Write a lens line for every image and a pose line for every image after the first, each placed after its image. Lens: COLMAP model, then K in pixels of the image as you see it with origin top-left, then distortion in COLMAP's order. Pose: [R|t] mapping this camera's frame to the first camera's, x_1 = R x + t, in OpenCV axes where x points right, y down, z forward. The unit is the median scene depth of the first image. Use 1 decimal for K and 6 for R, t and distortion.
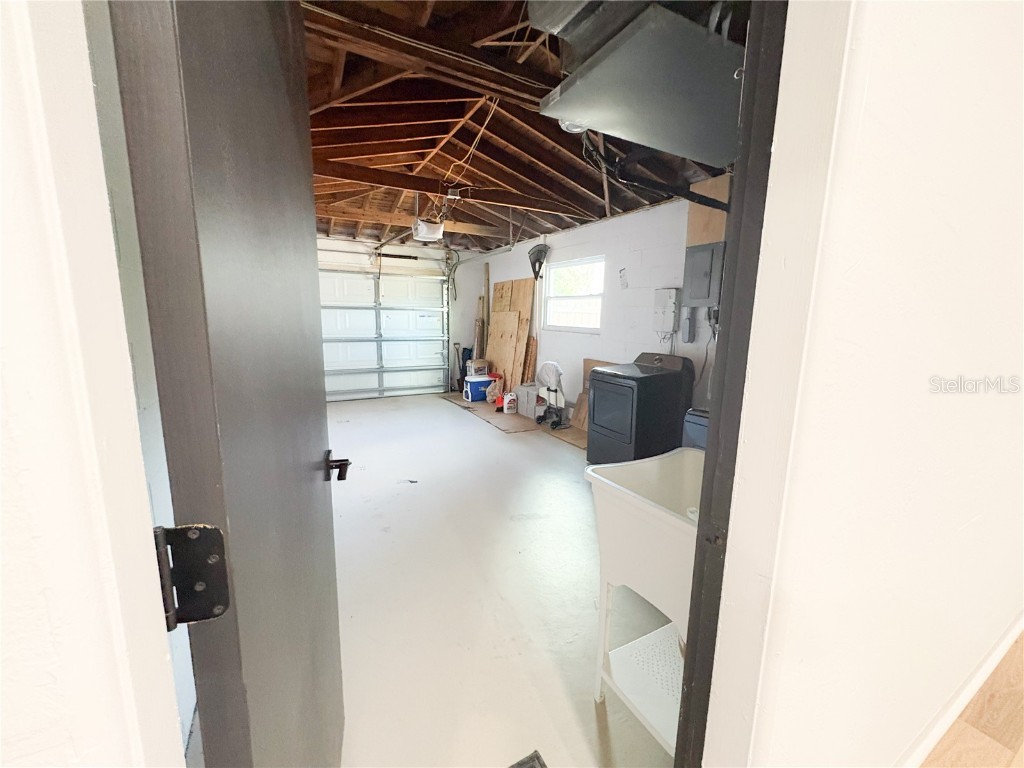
lens RADIAL K [[409.5, 0, 513.1], [0, 409.5, 382.9], [0, 0, 1]] dist [0.002017, -0.000139]
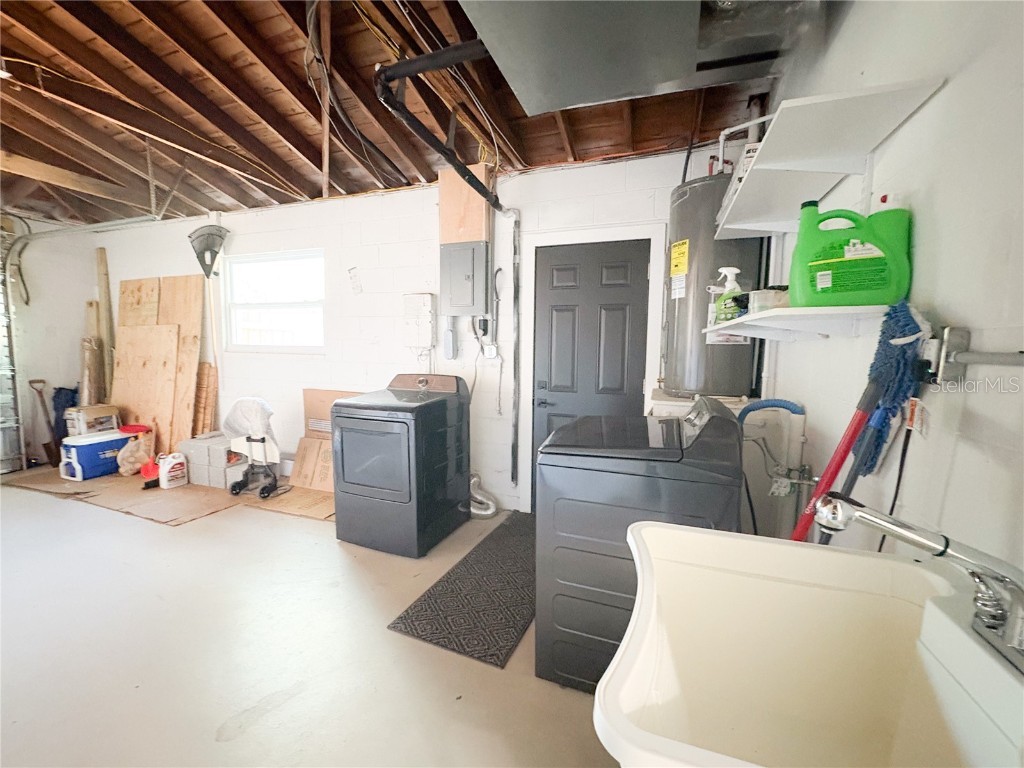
lens RADIAL K [[409.5, 0, 510.5], [0, 409.5, 382.5], [0, 0, 1]] dist [0.002017, -0.000139]
pose [[0.755458, -0.066874, 0.651775, -0.017438], [0.109907, 0.993616, -0.025442, -0.010801], [-0.645913, 0.090855, 0.757985, 0.192925]]
